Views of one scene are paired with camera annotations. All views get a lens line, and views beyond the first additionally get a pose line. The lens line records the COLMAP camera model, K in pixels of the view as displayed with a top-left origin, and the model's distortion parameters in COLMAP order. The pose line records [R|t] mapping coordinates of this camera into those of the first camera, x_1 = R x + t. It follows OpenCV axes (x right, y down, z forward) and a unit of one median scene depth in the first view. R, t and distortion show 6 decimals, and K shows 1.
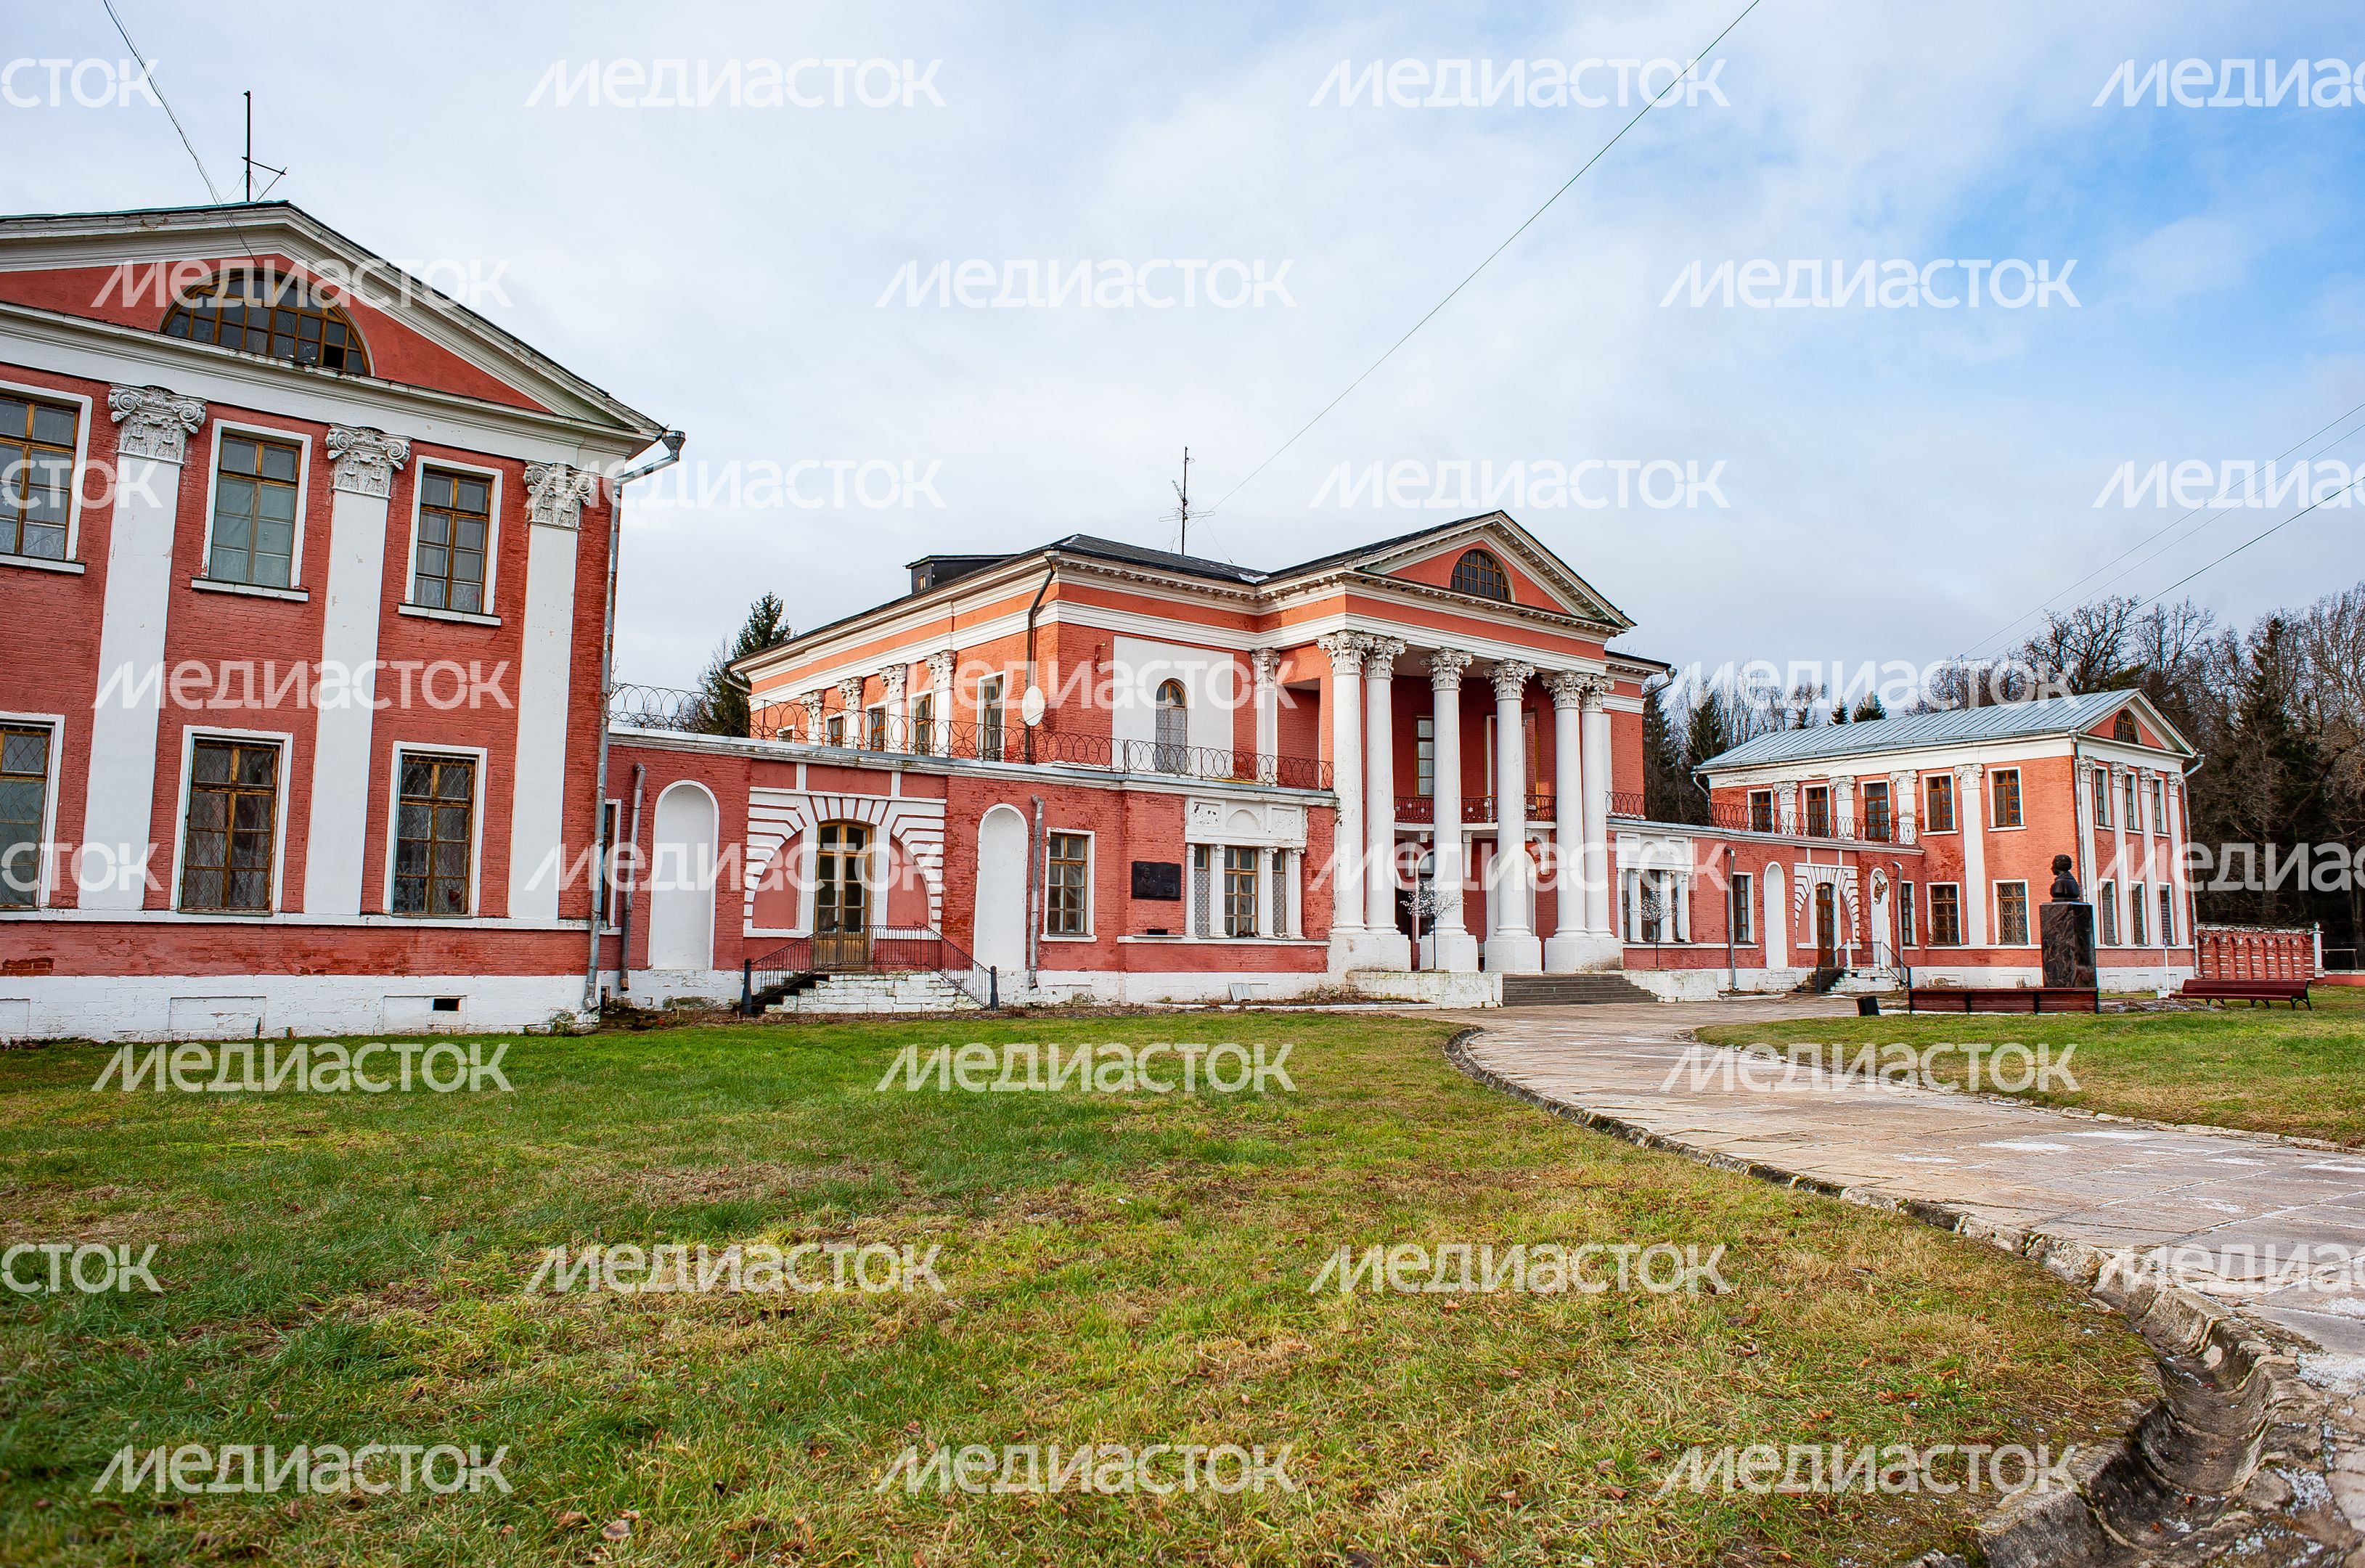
lens RADIAL K [[1609.8, 0, 1206.5], [0, 1609.8, 770.7], [0, 0, 1]] dist [-0.088440, 0.080598]
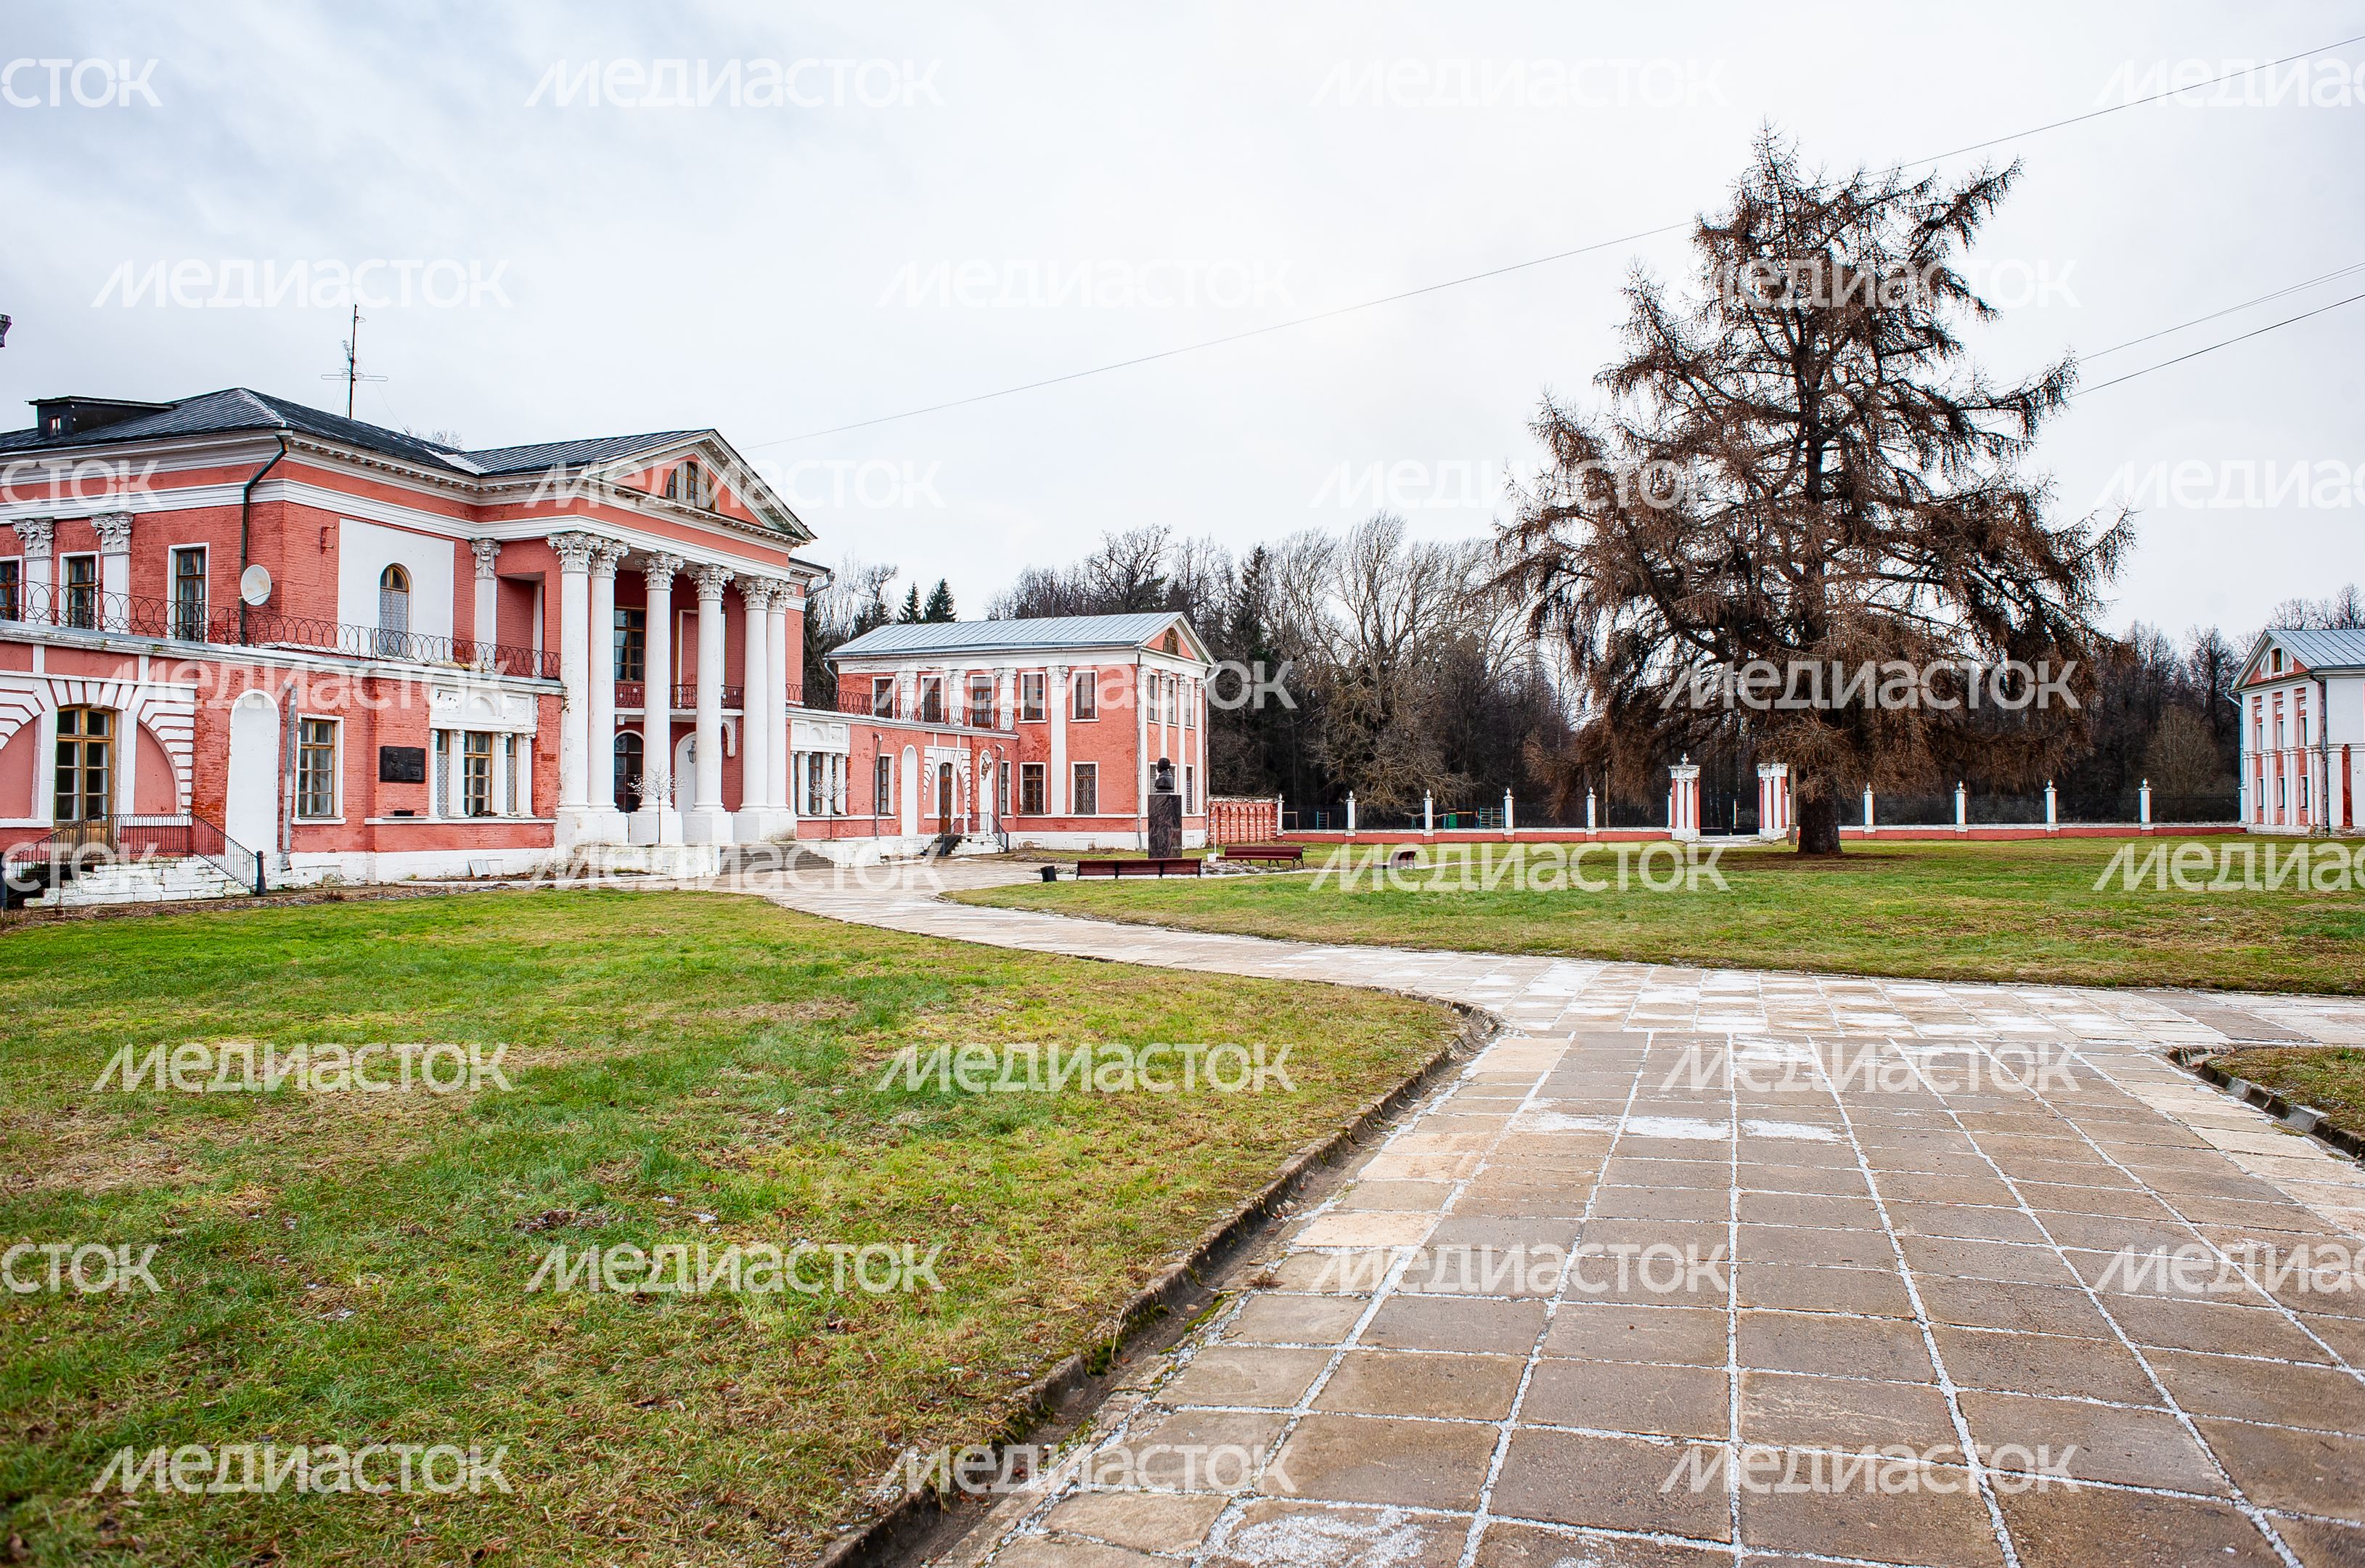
lens RADIAL K [[1609.8, 0, 1206.5], [0, 1609.8, 770.7], [0, 0, 1]] dist [-0.088440, 0.080598]
pose [[0.831474, 0.007229, 0.555517, -0.151872], [-0.058057, 0.995571, 0.073942, -0.030849], [-0.552522, -0.093732, 0.828211, -0.128264]]
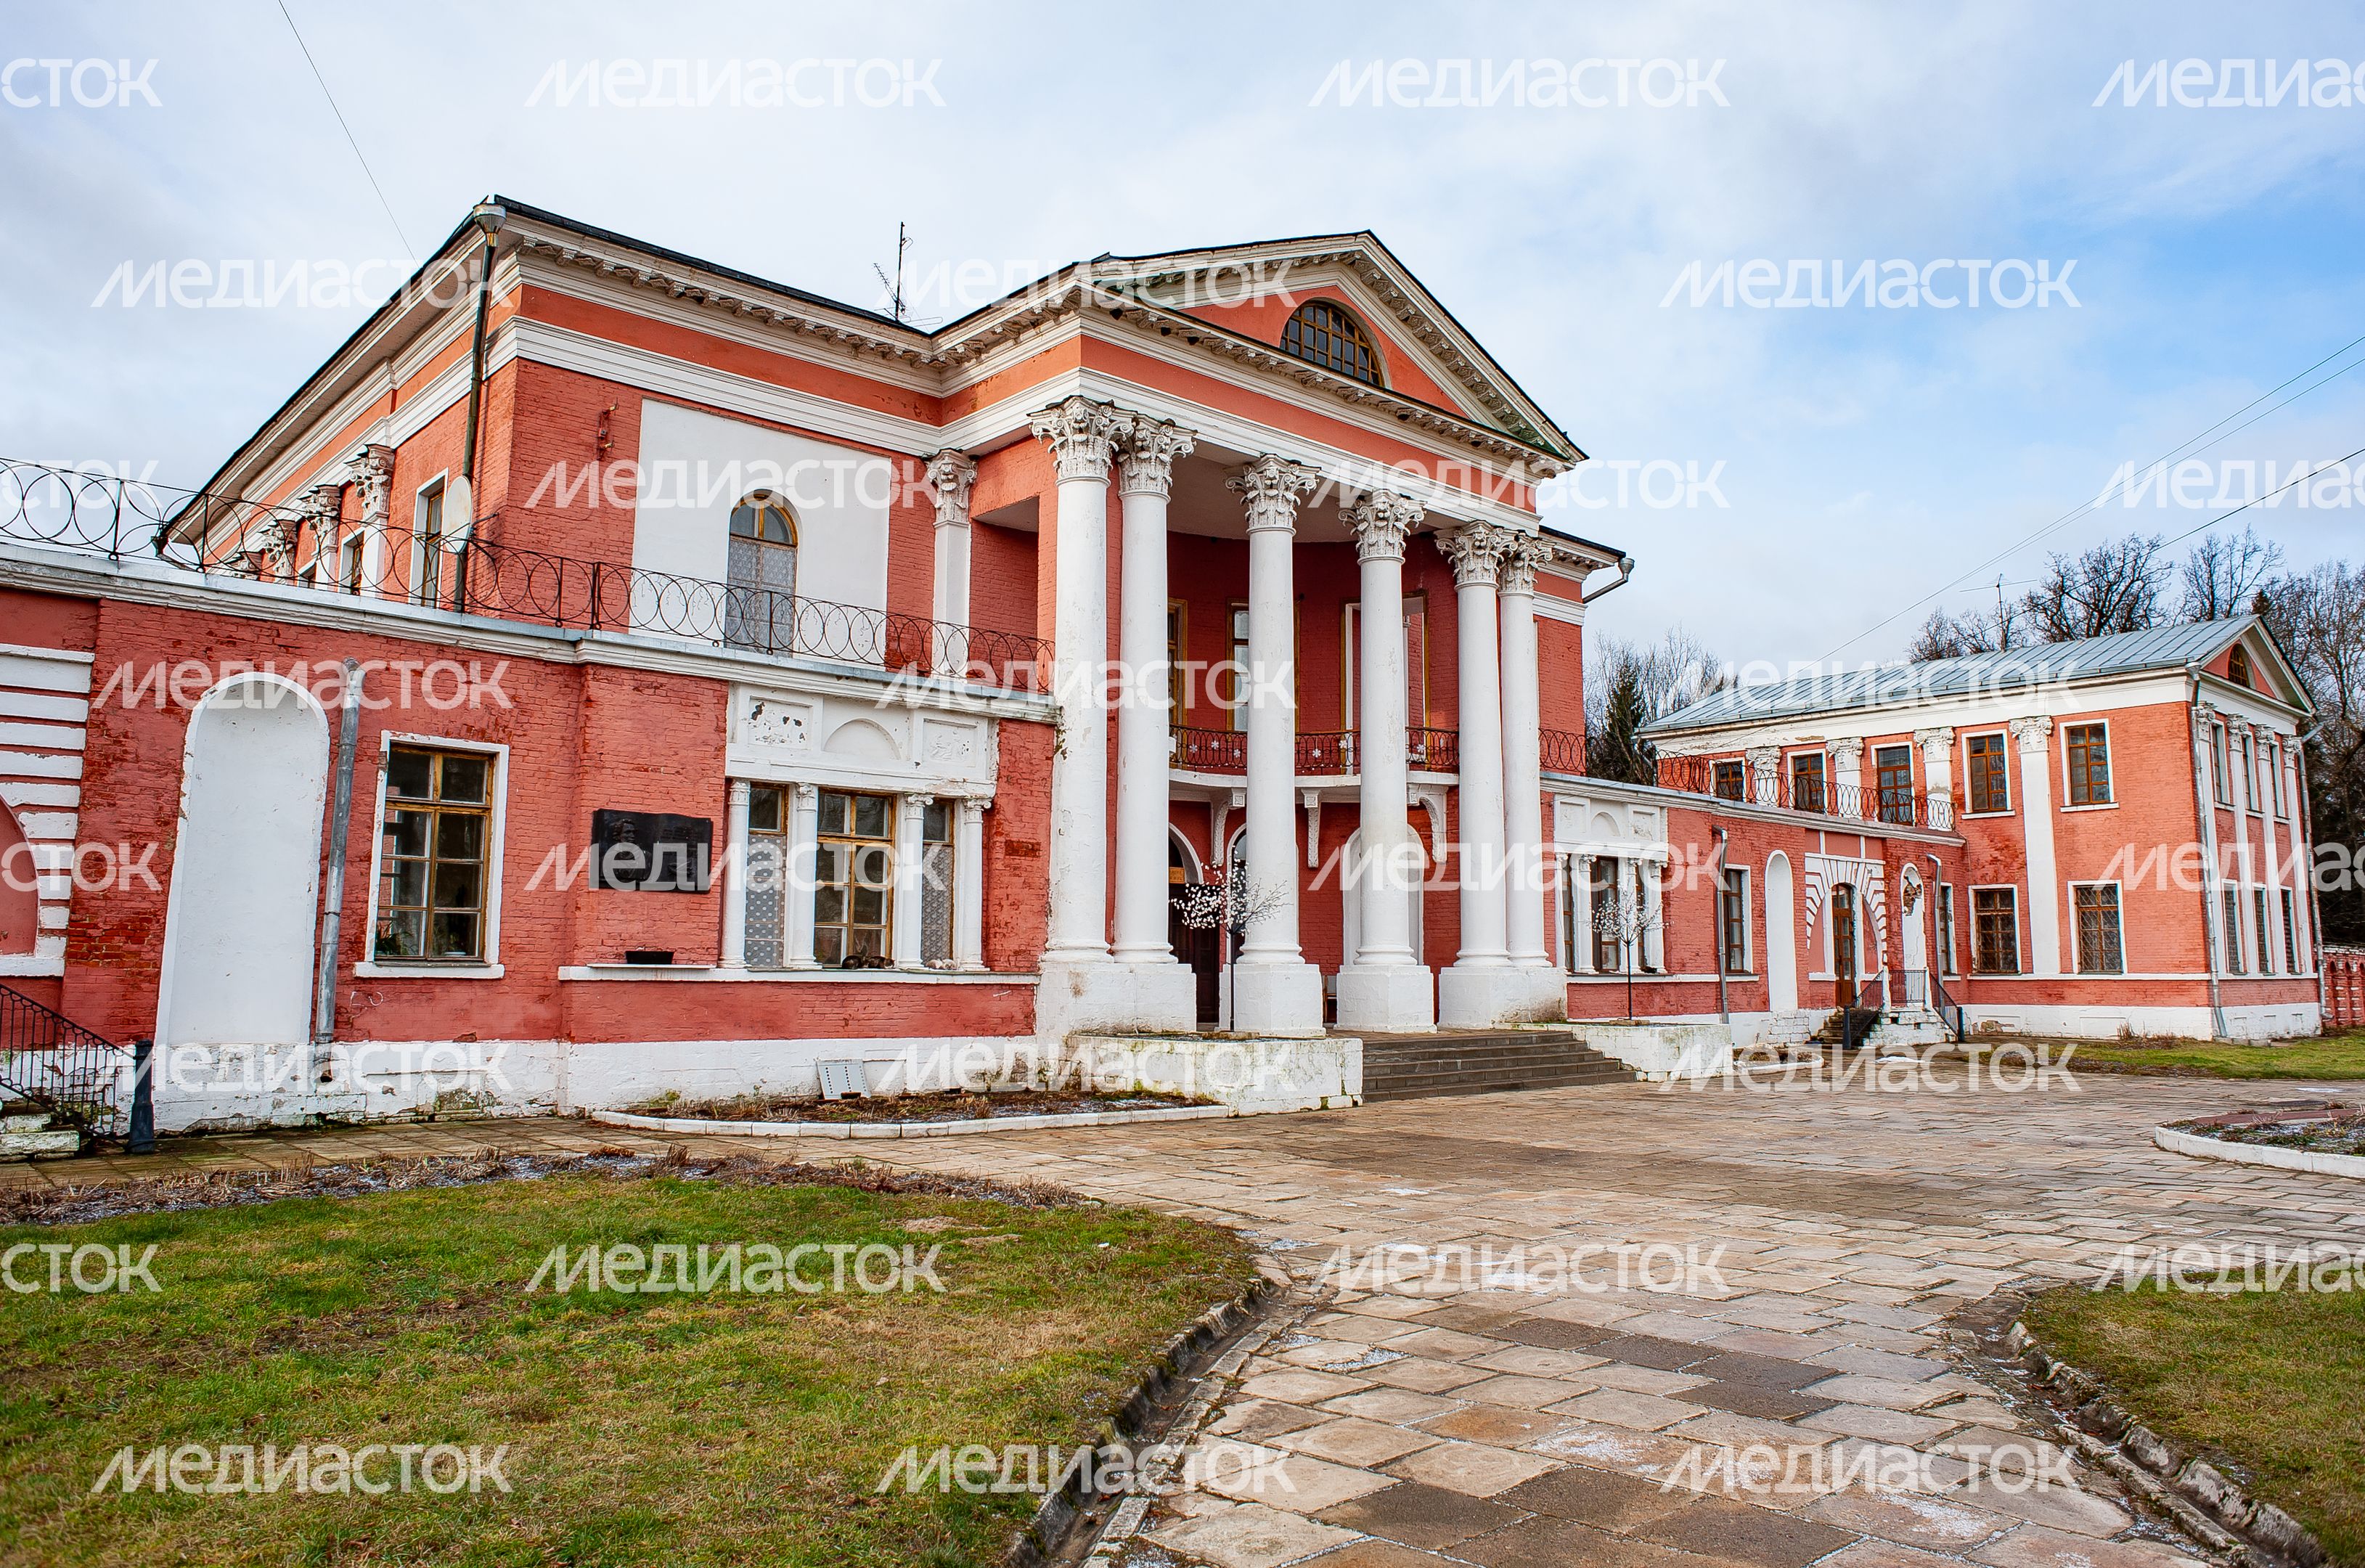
lens RADIAL K [[1609.8, 0, 1206.5], [0, 1609.8, 770.7], [0, 0, 1]] dist [-0.088440, 0.080598]
pose [[0.997281, 0.007775, 0.073288, 0.090222], [-0.006843, 0.999893, -0.012958, 0.044282], [-0.073380, 0.012421, 0.997227, 0.458771]]
